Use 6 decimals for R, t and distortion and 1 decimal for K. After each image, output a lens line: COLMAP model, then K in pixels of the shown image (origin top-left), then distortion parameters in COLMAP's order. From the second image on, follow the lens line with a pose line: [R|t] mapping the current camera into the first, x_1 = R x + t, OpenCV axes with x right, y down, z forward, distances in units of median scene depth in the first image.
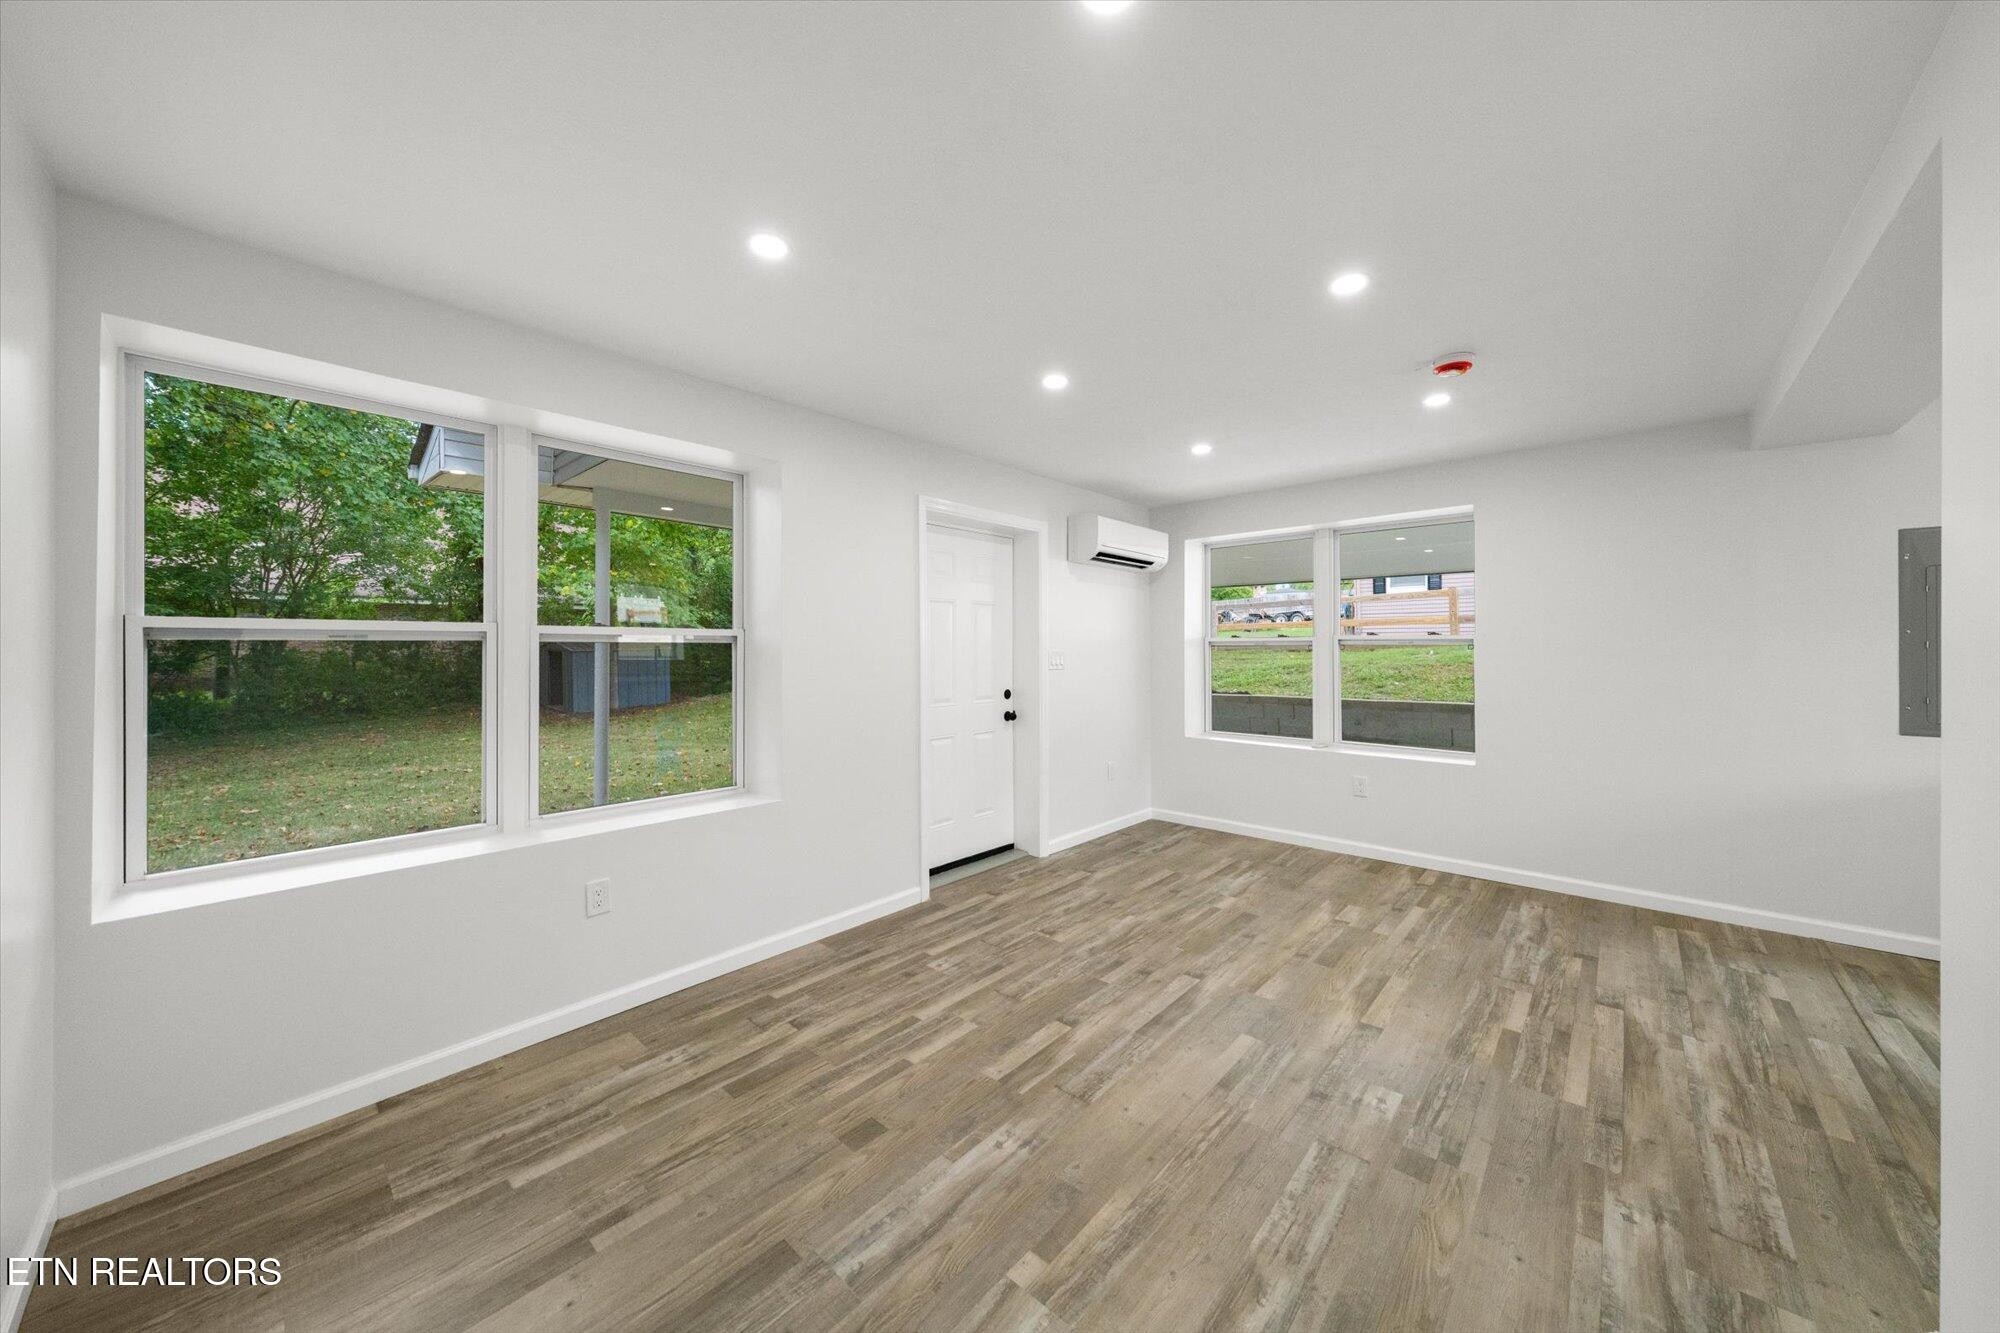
lens RADIAL K [[700.2, 0, 1002.5], [0, 700.2, 629.1], [0, 0, 1]] dist [-0.000213, -0.001039]
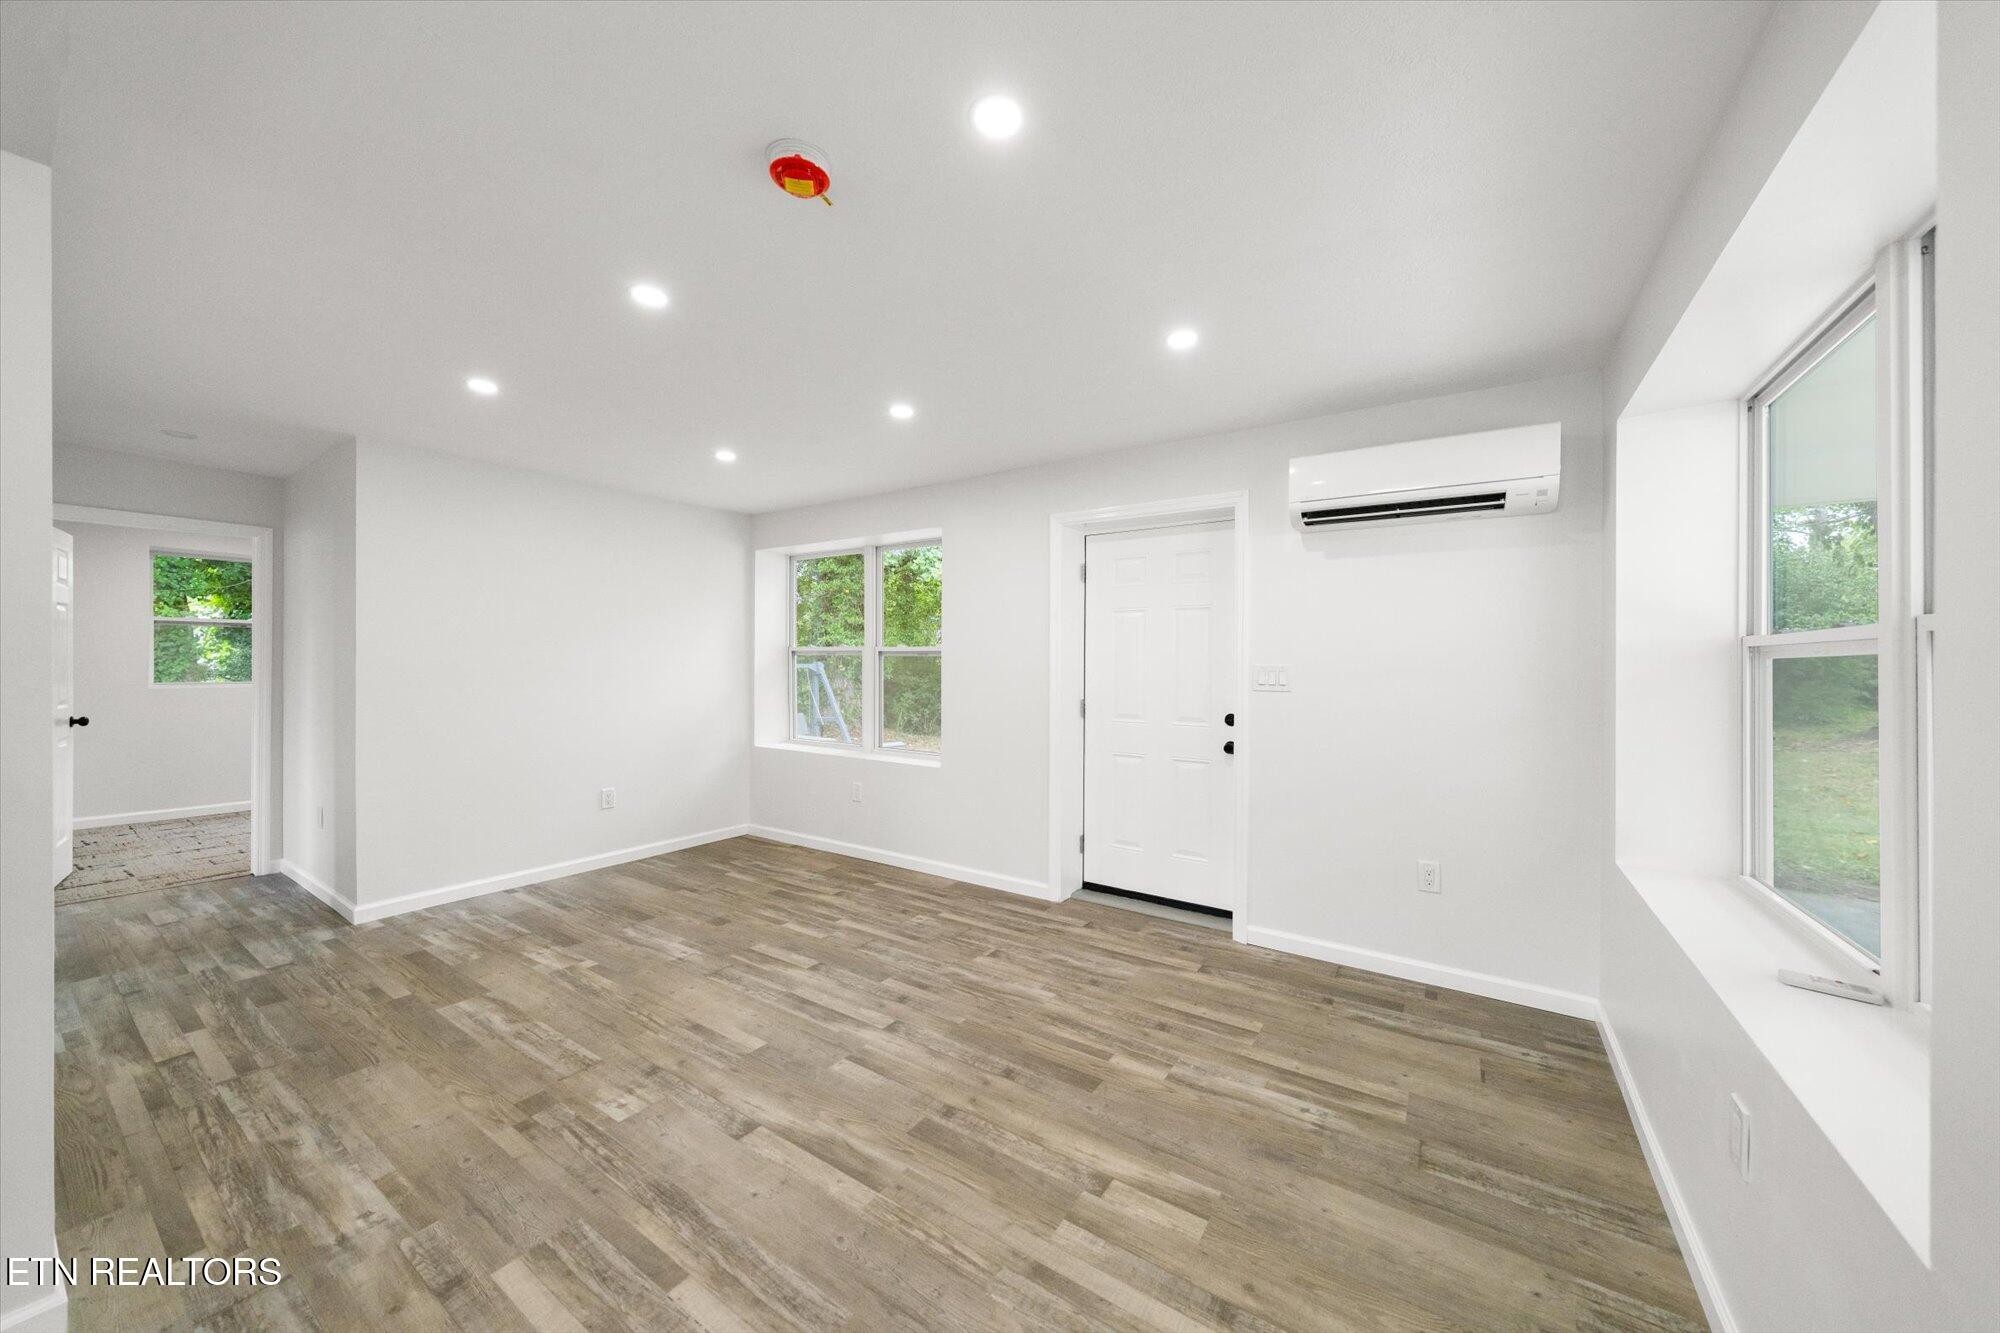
lens RADIAL K [[681.7, 0, 1016.0], [0, 681.7, 679.9], [0, 0, 1]] dist [-0.003709, 0.000152]
pose [[0.156044, 0.028561, -0.987337, 1.082430], [0.018844, 0.999314, 0.031886, 0.027688], [0.987570, -0.023581, 0.155399, 0.975423]]
